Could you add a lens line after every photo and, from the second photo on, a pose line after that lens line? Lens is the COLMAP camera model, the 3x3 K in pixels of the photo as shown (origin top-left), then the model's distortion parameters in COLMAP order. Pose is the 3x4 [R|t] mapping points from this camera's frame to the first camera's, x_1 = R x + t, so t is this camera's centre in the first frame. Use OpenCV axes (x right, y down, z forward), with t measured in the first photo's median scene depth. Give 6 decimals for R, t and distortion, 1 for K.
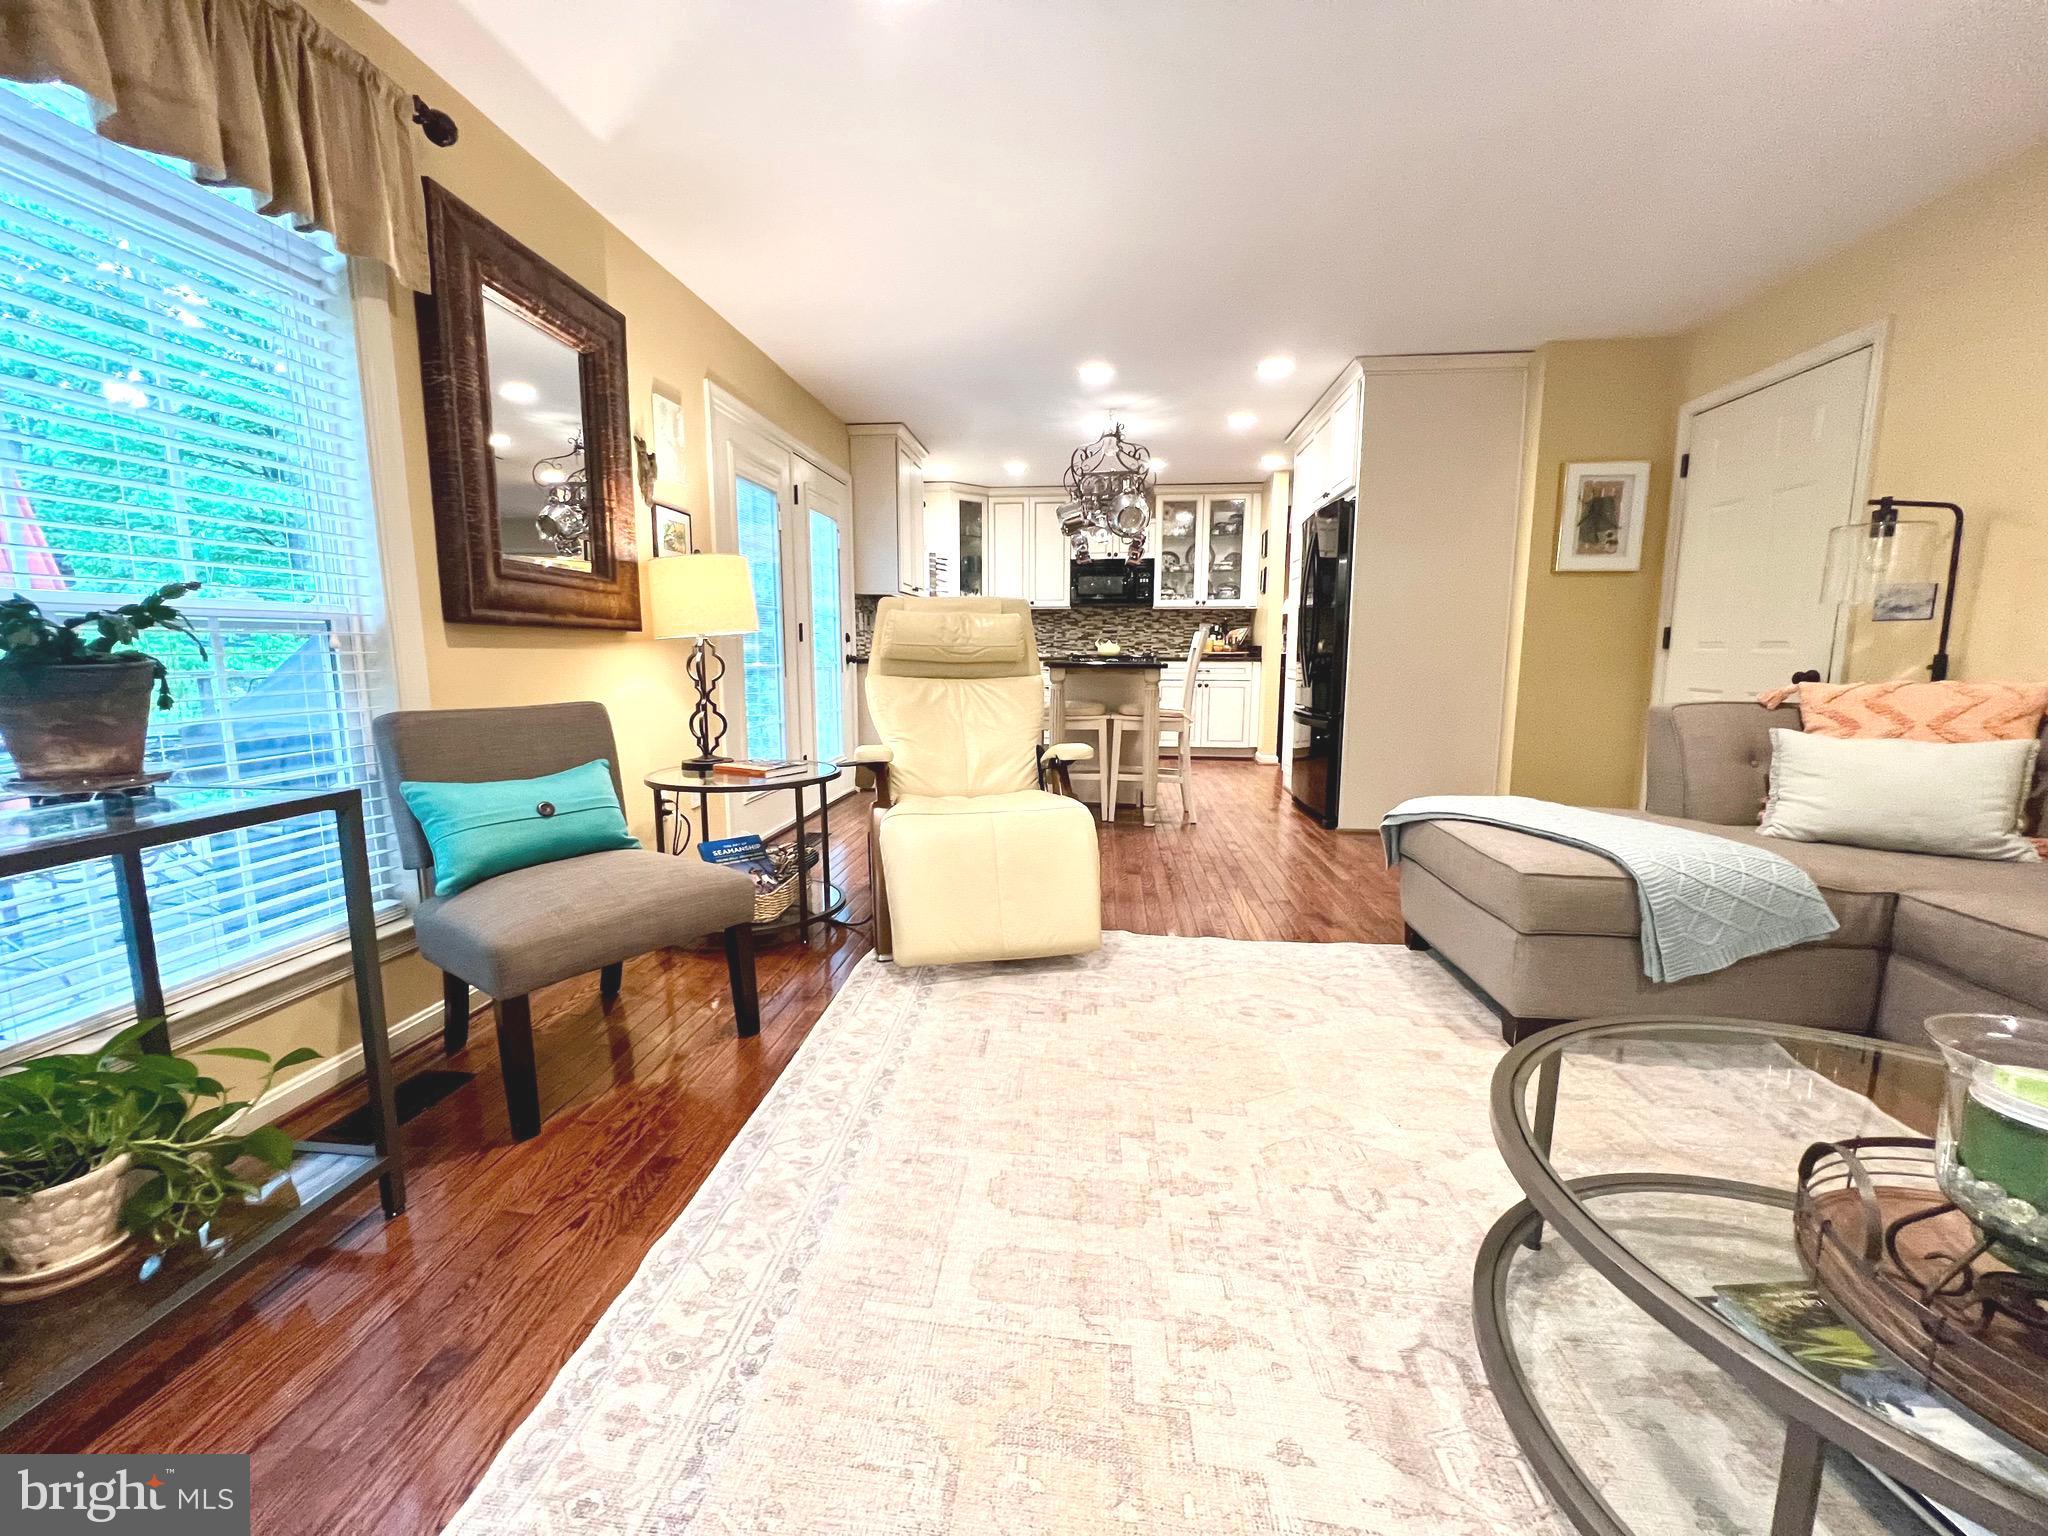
lens RADIAL K [[823.1, 0, 1016.8], [0, 823.1, 762.2], [0, 0, 1]] dist [0.000213, -0.000068]
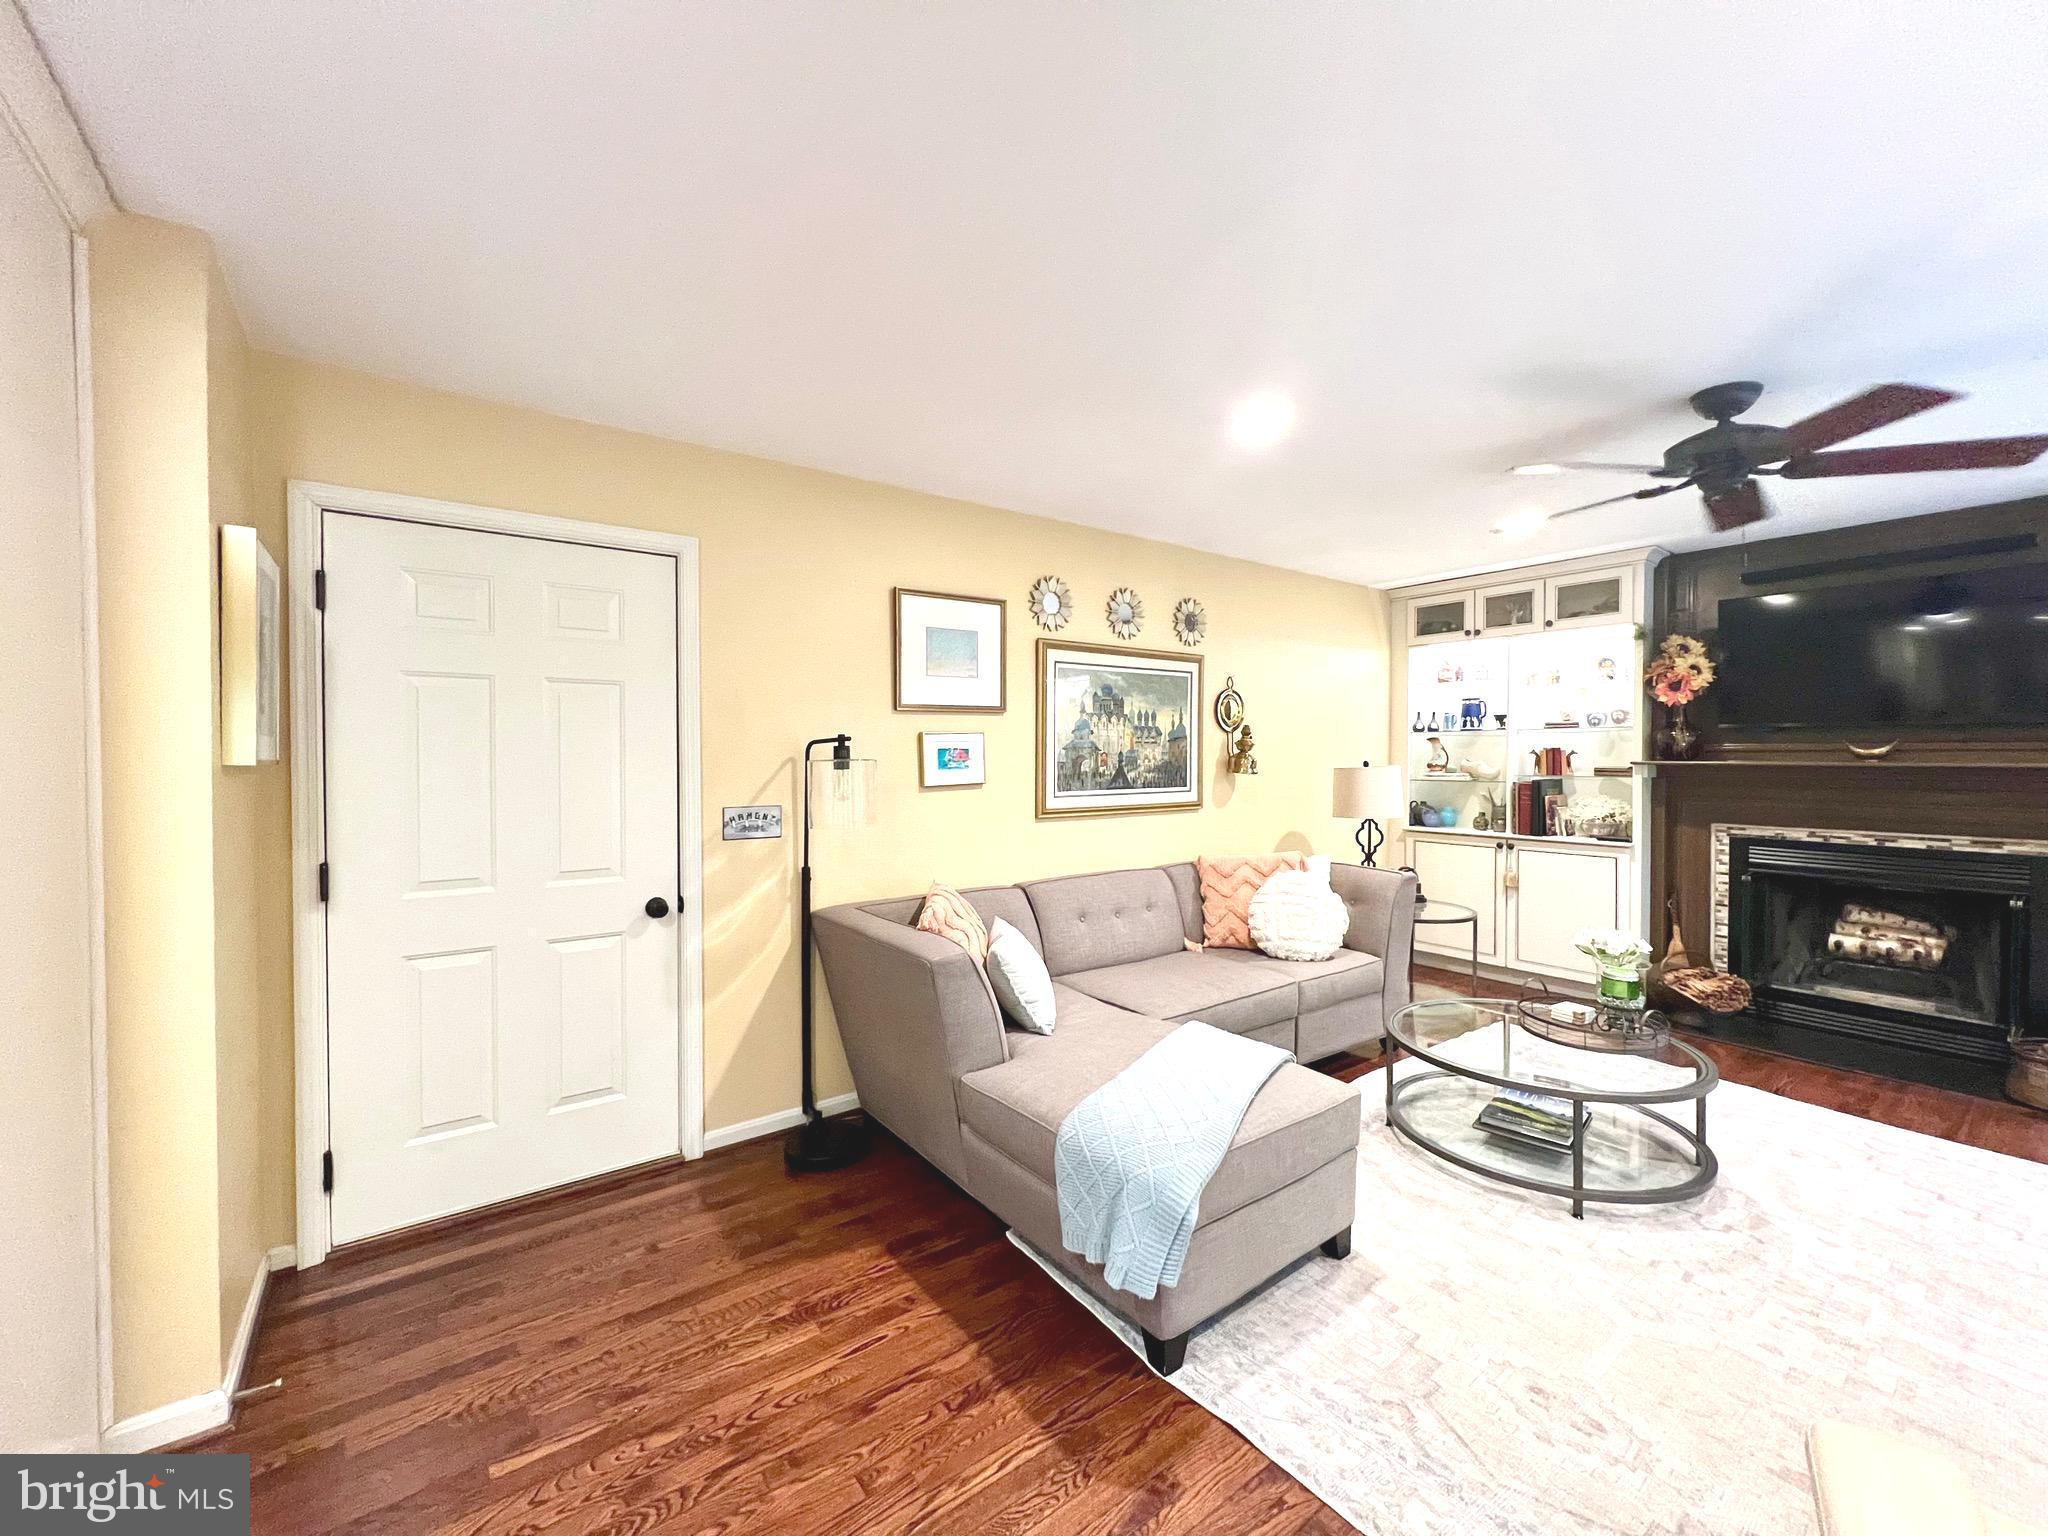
lens RADIAL K [[823.1, 0, 1021.4], [0, 823.1, 763.0], [0, 0, 1]] dist [0.000213, -0.000068]
pose [[-0.678074, -0.004997, 0.734977, 0.033506], [0.103752, 0.989313, 0.102445, -0.167469], [-0.727634, 0.145720, -0.670309, 0.709052]]
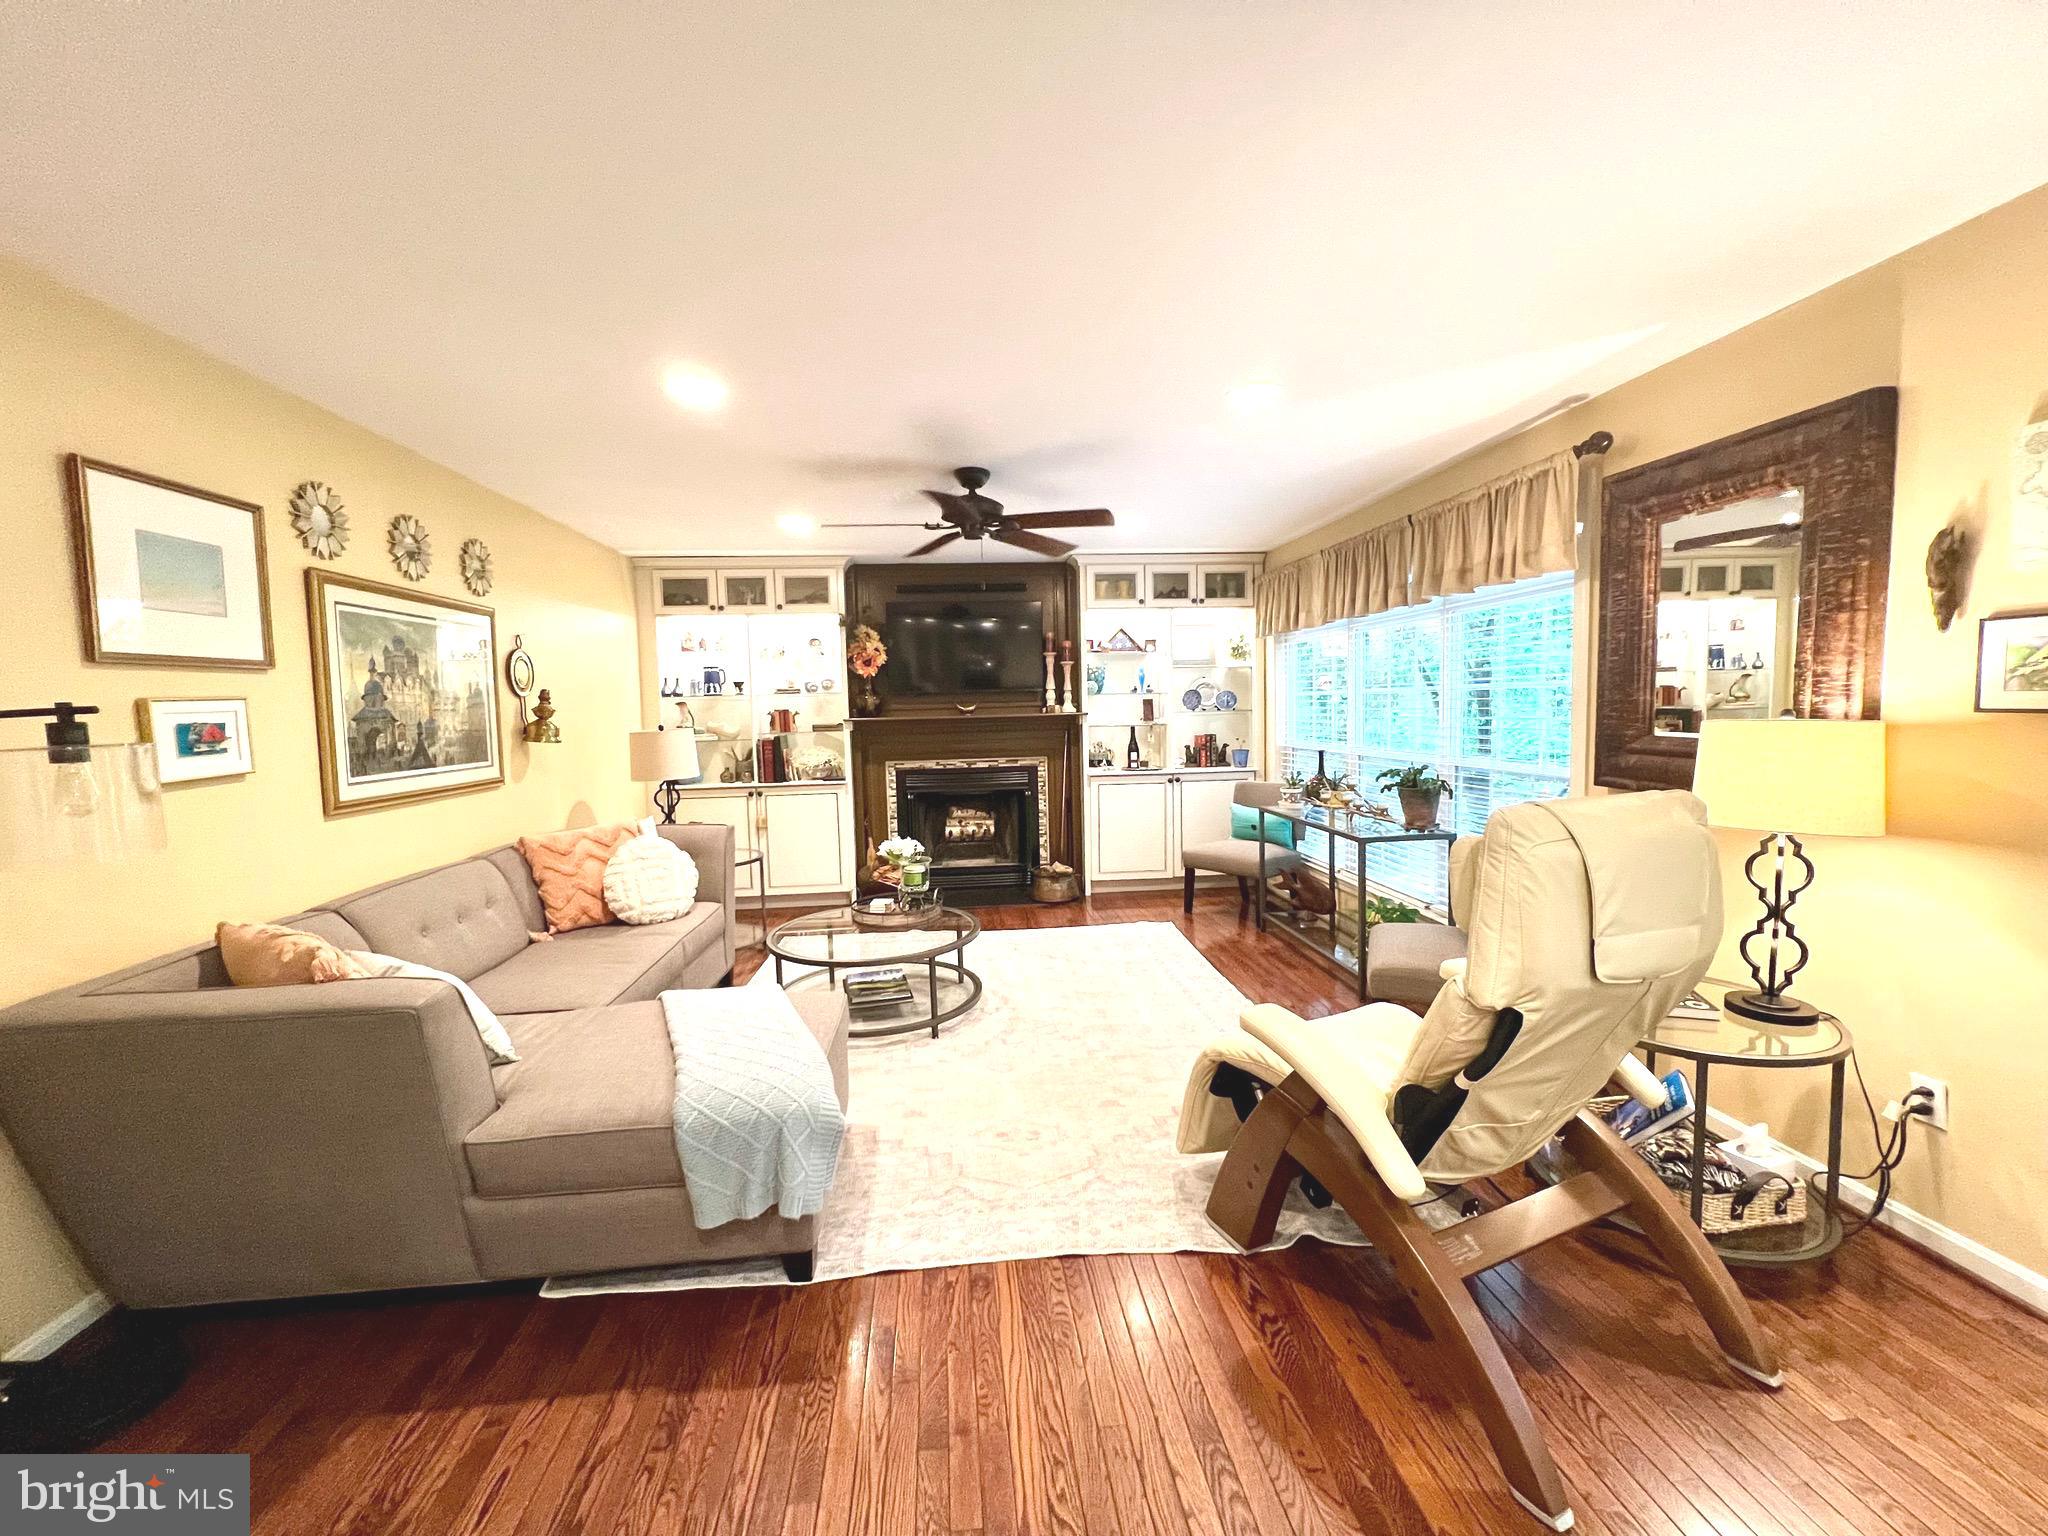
lens RADIAL K [[823.1, 0, 1014.9], [0, 823.1, 762.9], [0, 0, 1]] dist [0.000213, -0.000068]
pose [[-0.978955, 0.040753, -0.199964, 0.212094], [-0.000588, 0.979290, 0.202460, -0.183537], [0.204073, 0.198317, -0.958658, 0.805426]]
